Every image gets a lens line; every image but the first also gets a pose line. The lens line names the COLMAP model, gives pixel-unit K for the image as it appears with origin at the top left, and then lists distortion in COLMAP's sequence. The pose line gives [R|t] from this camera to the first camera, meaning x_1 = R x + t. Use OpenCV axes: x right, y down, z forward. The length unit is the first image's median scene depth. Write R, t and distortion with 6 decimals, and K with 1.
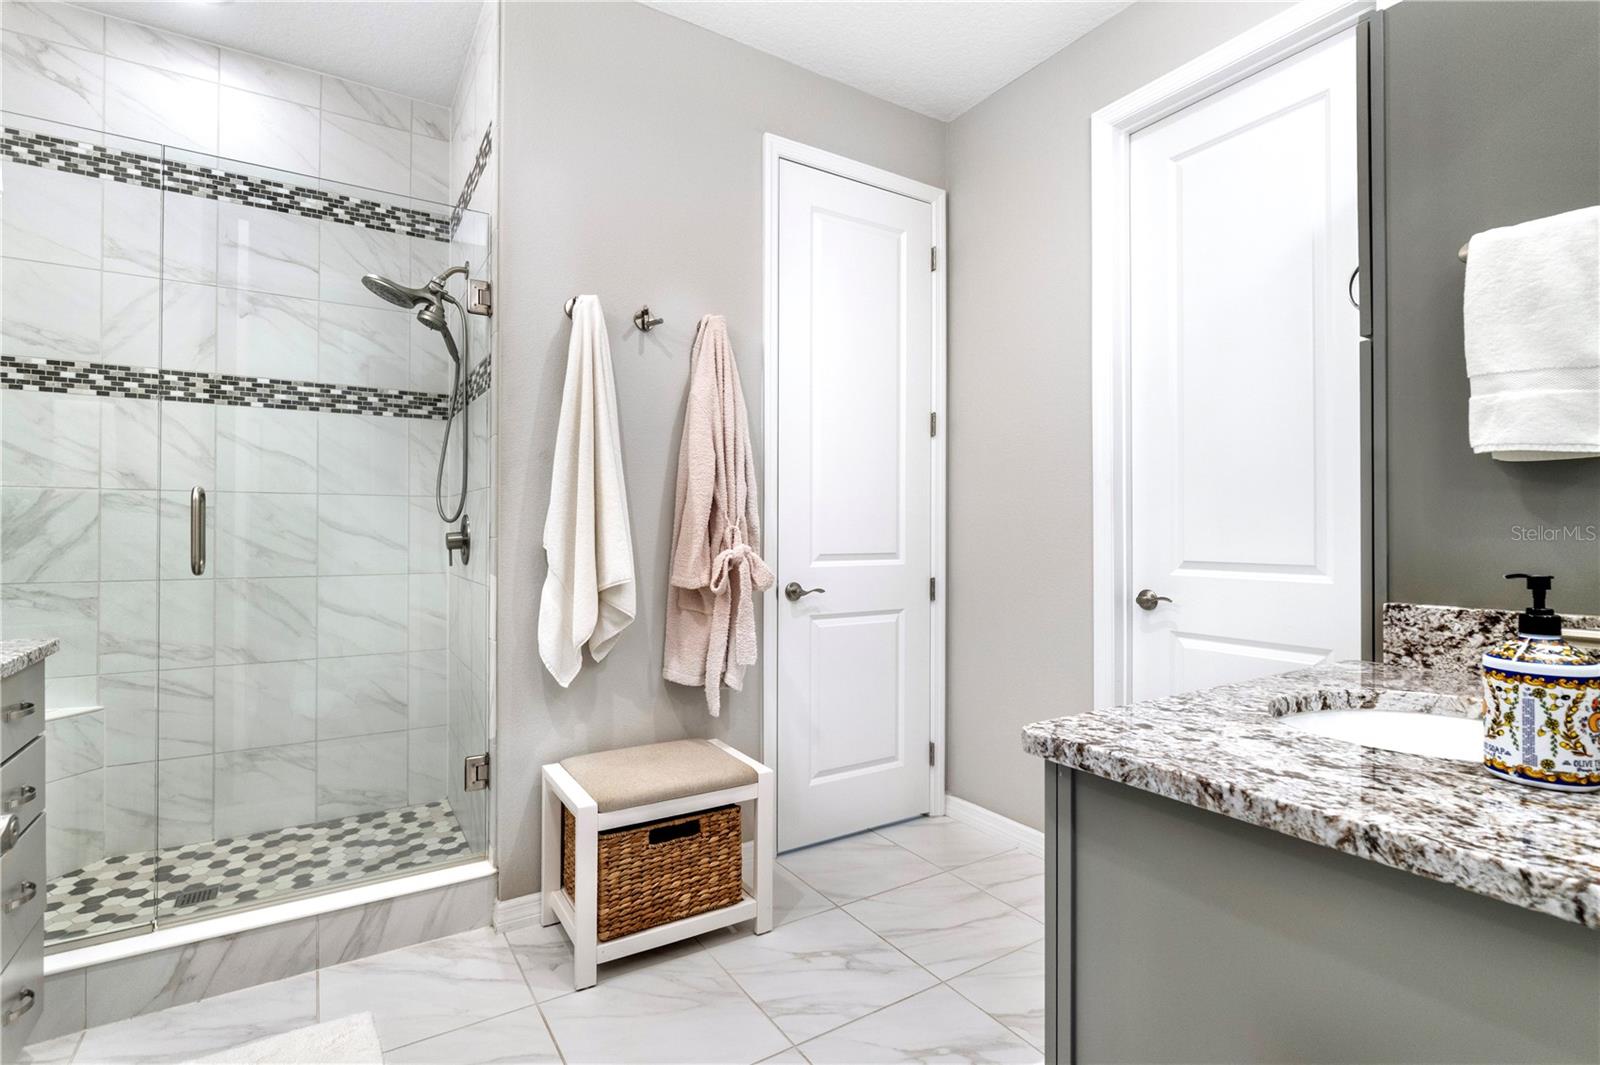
lens RADIAL K [[770.4, 0, 793.0], [0, 770.4, 529.2], [0, 0, 1]] dist [0.001334, 0.001652]
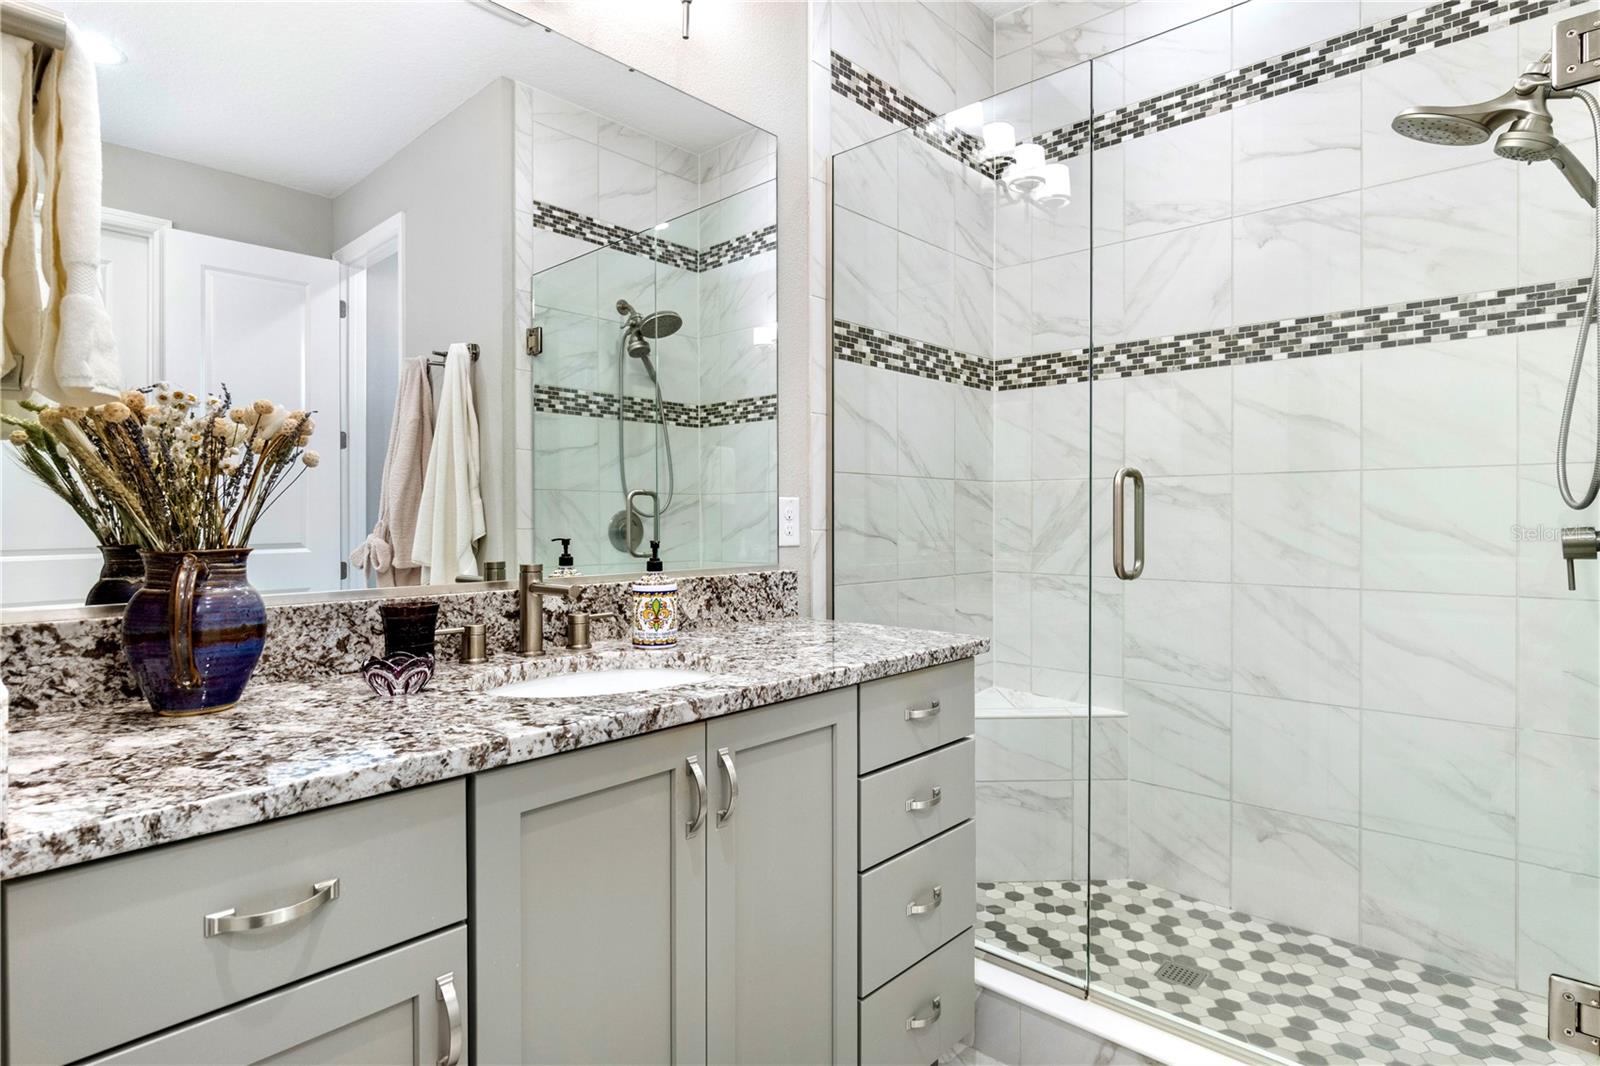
lens RADIAL K [[854.9, 0, 790.1], [0, 854.9, 520.2], [0, 0, 1]] dist [0.000024, 0.001099]
pose [[0.252989, -0.001222, -0.967468, -0.005954], [0.000004, 0.999999, -0.001262, -0.000029], [0.967469, 0.000315, 0.252989, 0.334161]]
